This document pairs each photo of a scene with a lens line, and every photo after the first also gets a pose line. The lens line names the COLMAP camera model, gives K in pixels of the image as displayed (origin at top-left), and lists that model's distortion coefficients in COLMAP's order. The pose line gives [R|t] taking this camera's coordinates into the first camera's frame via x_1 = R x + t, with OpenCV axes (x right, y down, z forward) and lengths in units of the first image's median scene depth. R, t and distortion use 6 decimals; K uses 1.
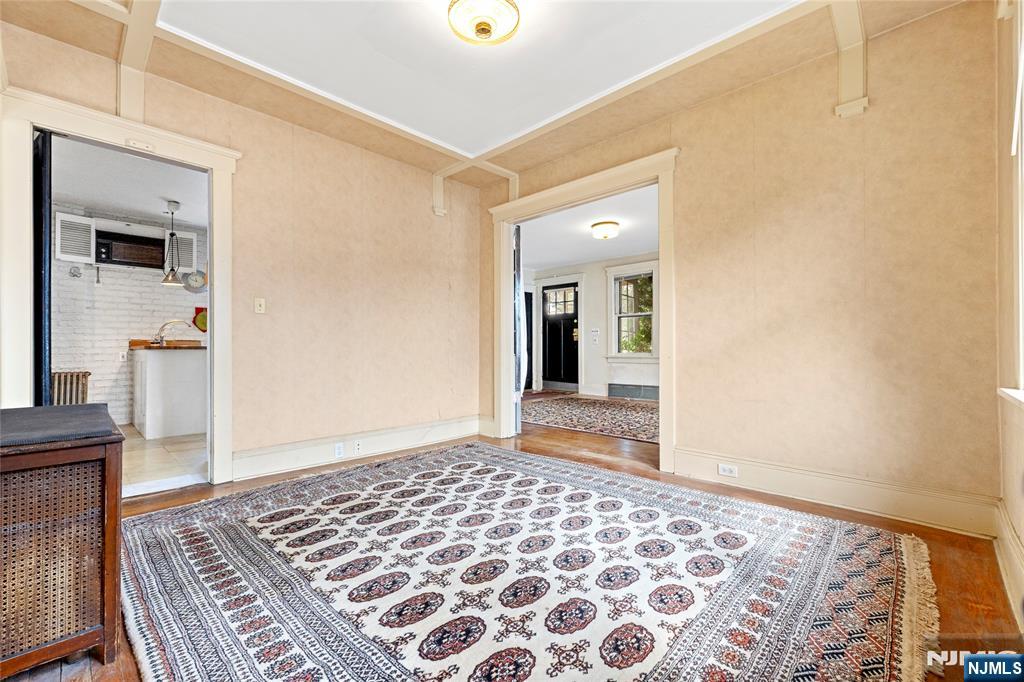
lens RADIAL K [[460.7, 0, 512.8], [0, 460.7, 341.4], [0, 0, 1]] dist [0.000518, 0.000043]
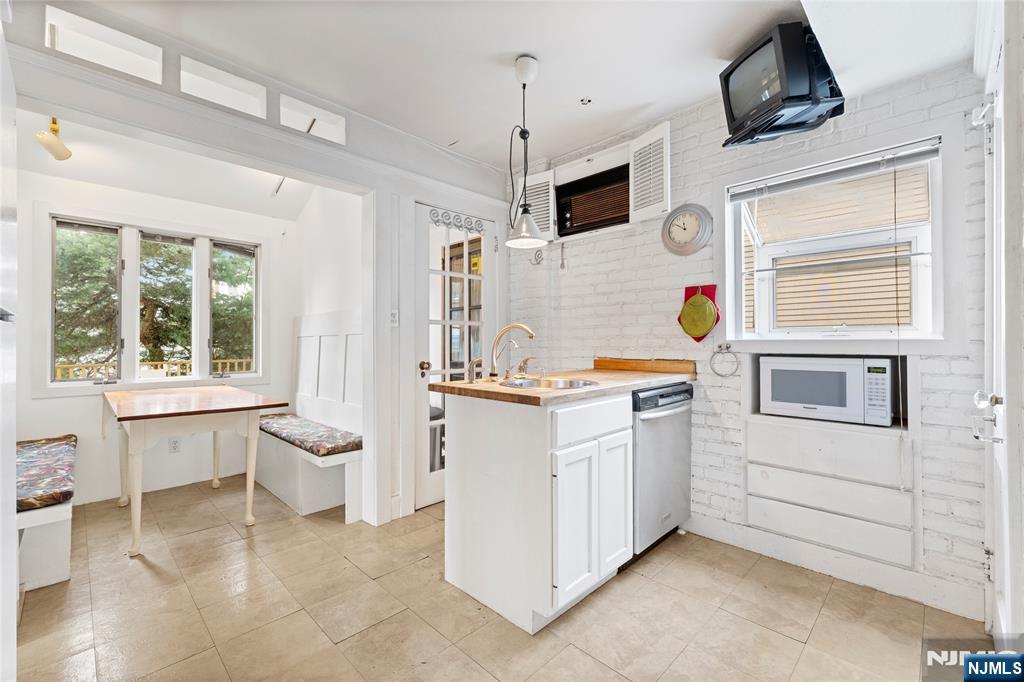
lens RADIAL K [[434.0, 0, 512.9], [0, 434.0, 341.1], [0, 0, 1]] dist [0.005277, -0.000310]
pose [[0.023495, -0.007544, -0.999695, -0.295718], [0.009828, 0.999925, -0.007315, -0.021324], [0.999676, -0.009653, 0.023568, 0.908258]]
